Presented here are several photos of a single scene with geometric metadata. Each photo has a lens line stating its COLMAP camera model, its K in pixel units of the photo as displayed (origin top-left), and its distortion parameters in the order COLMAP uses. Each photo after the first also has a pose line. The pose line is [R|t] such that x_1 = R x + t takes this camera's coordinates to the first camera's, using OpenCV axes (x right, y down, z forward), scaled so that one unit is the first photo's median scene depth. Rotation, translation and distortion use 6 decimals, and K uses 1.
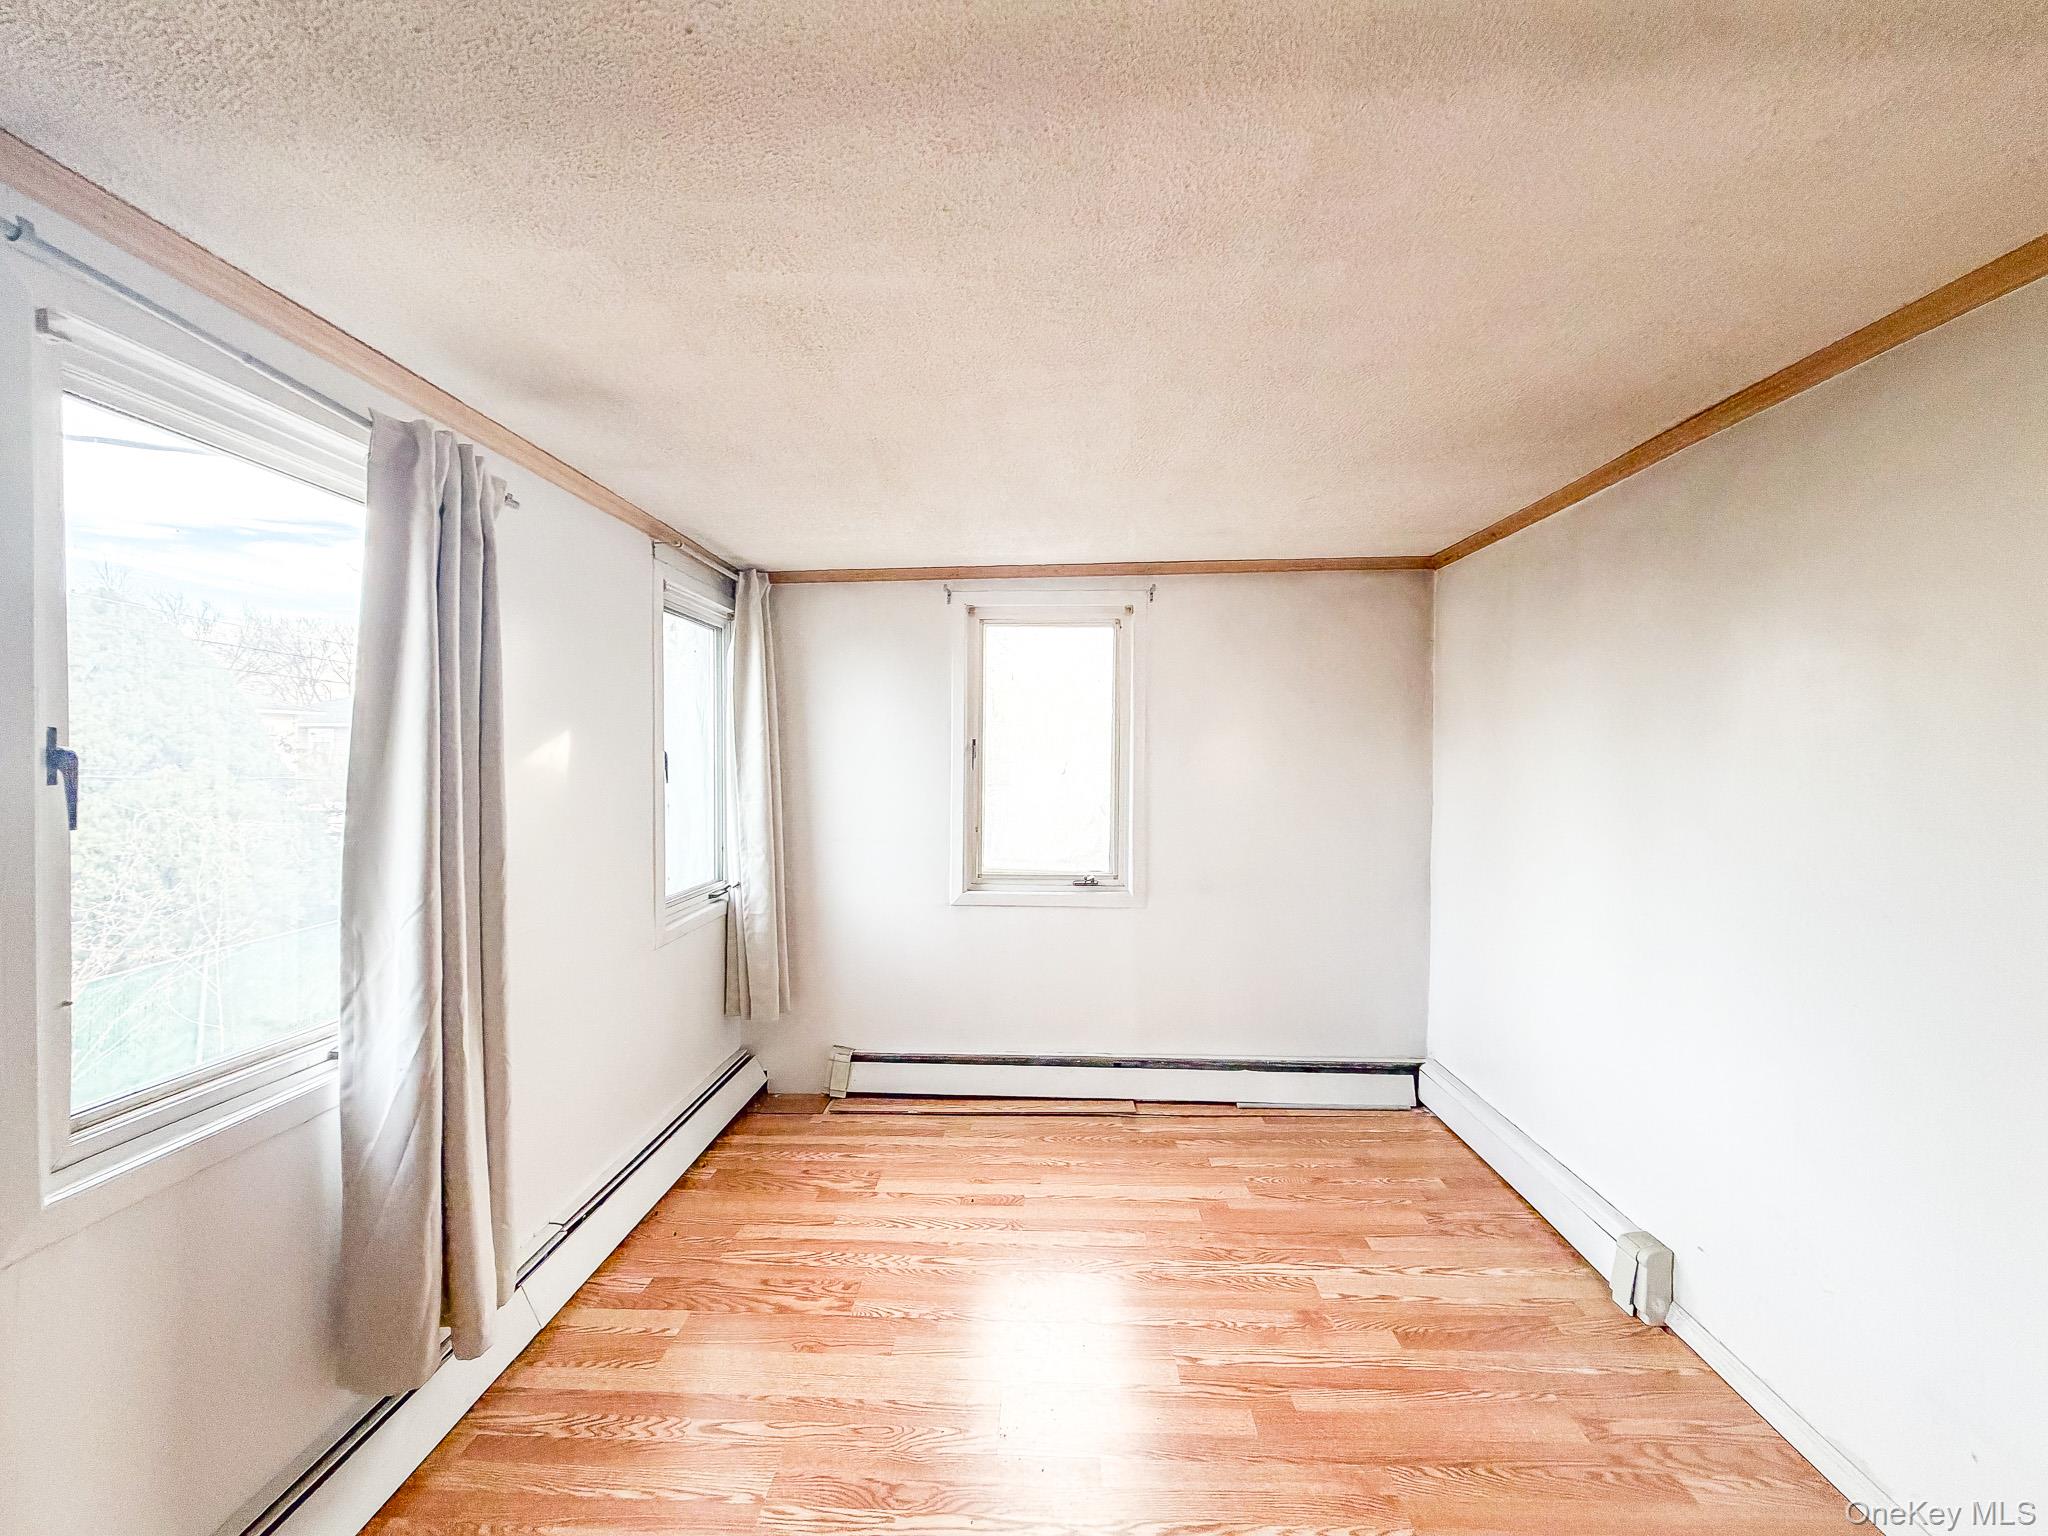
lens RADIAL K [[816.0, 0, 1015.2], [0, 816.0, 765.2], [0, 0, 1]] dist [-0.000789, 0.000014]
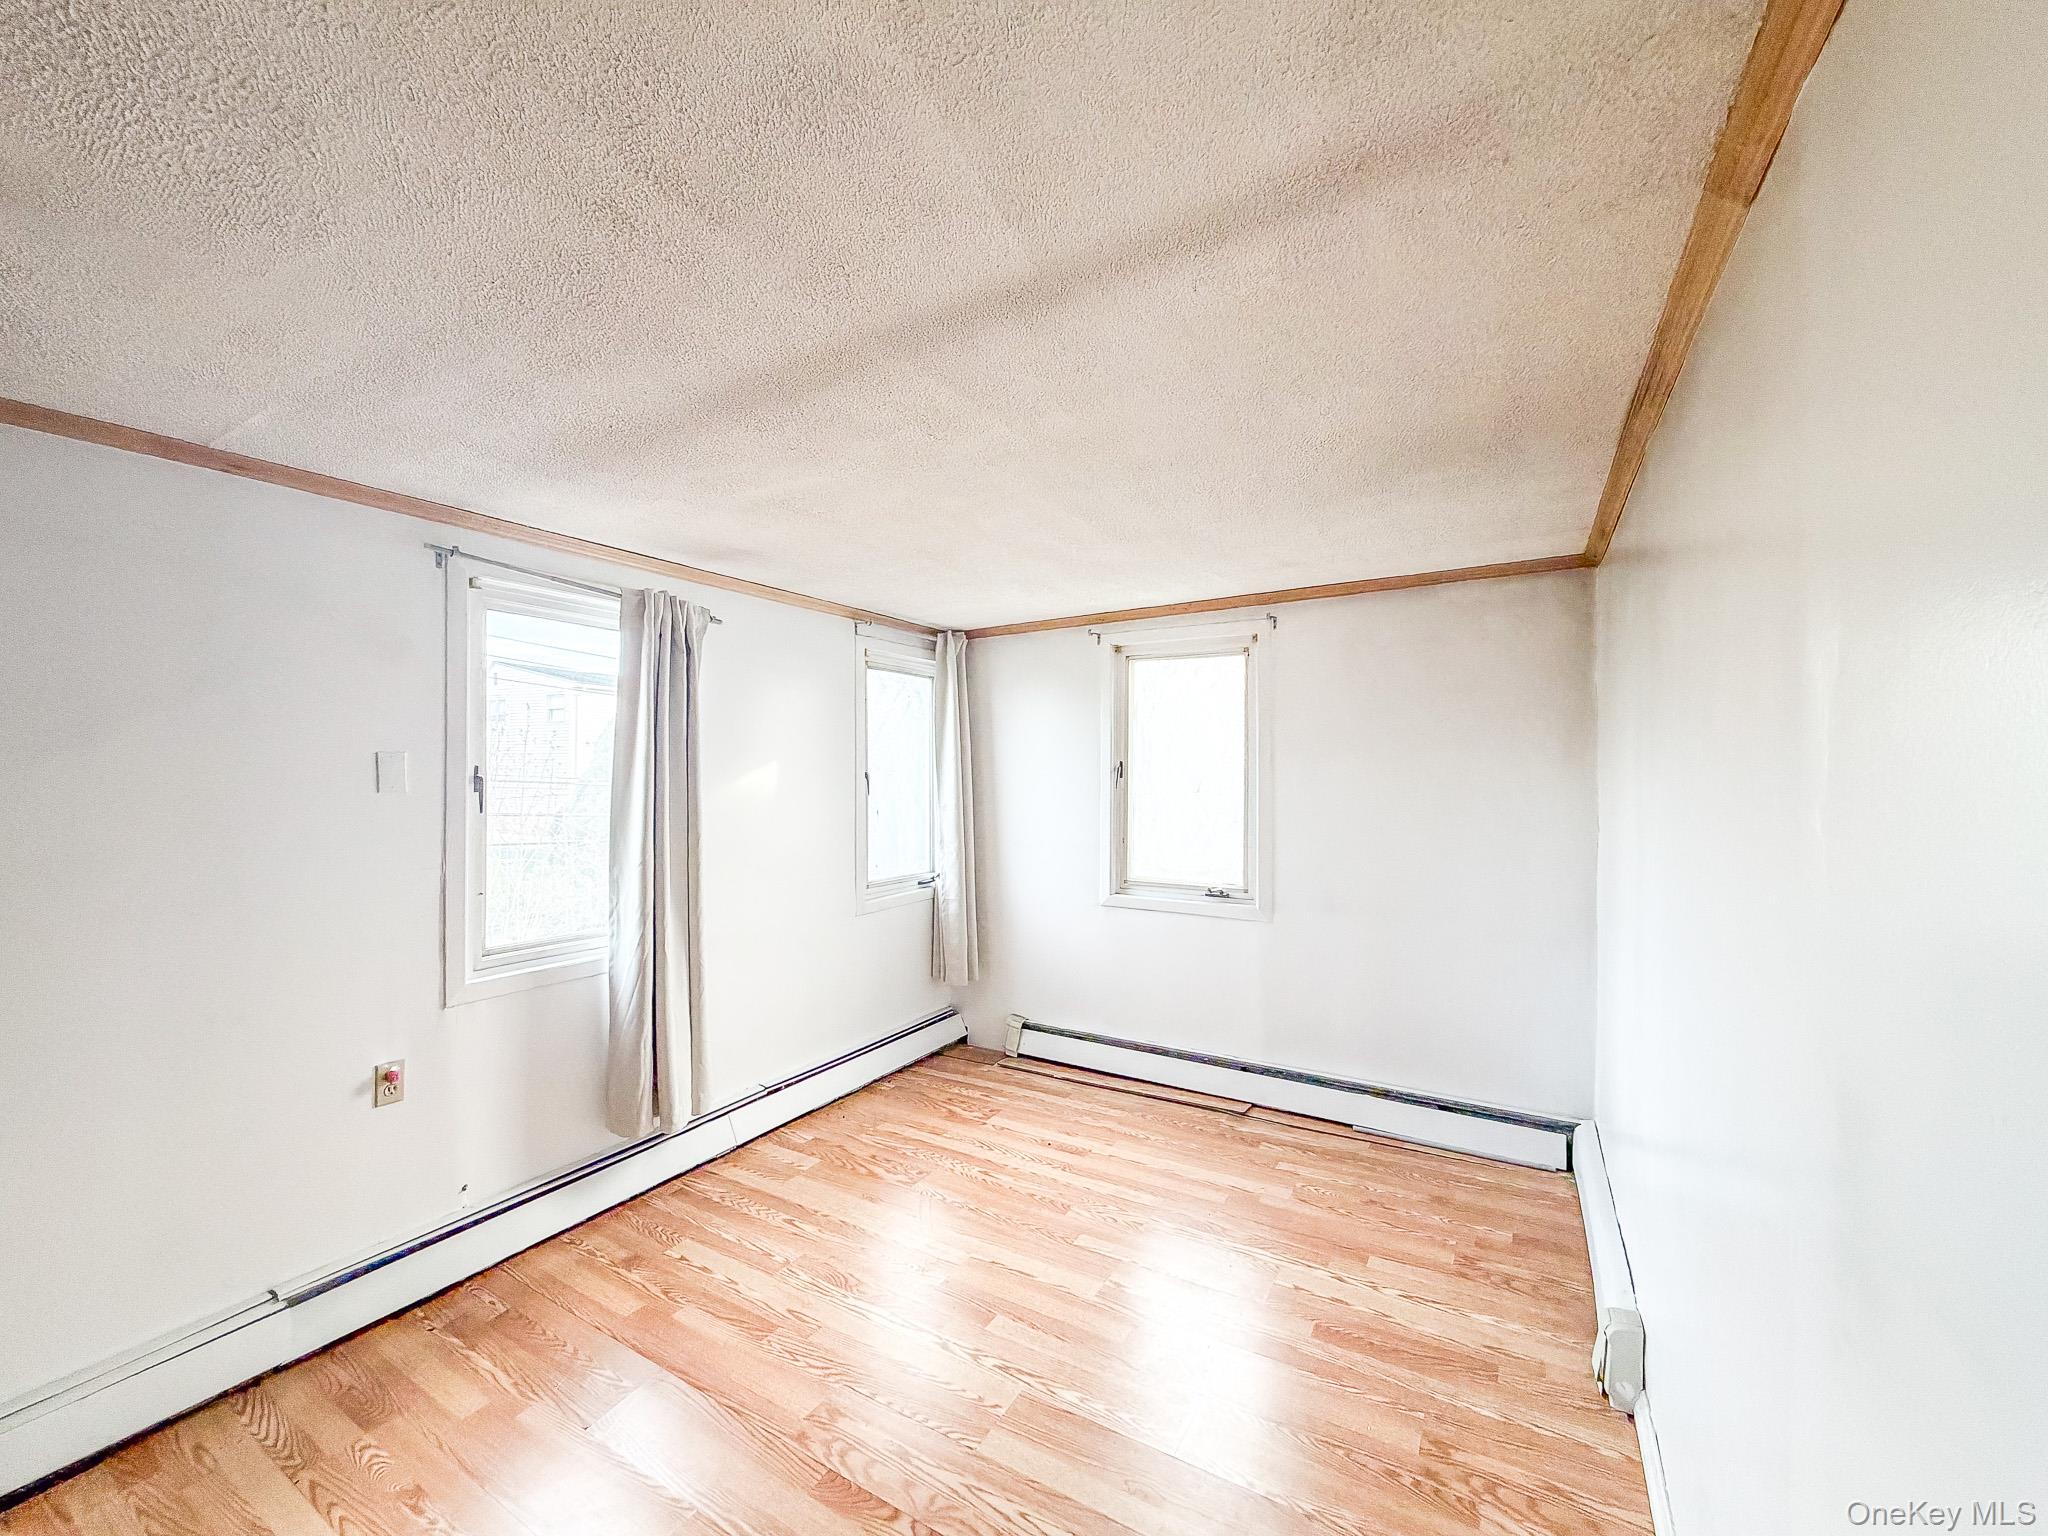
lens RADIAL K [[816.0, 0, 1015.2], [0, 816.0, 765.2], [0, 0, 1]] dist [-0.000789, 0.000014]
pose [[0.878470, -0.004290, -0.477778, 0.410233], [-0.005094, 0.999819, -0.018344, -0.005139], [0.477770, 0.018549, 0.878289, -0.083013]]
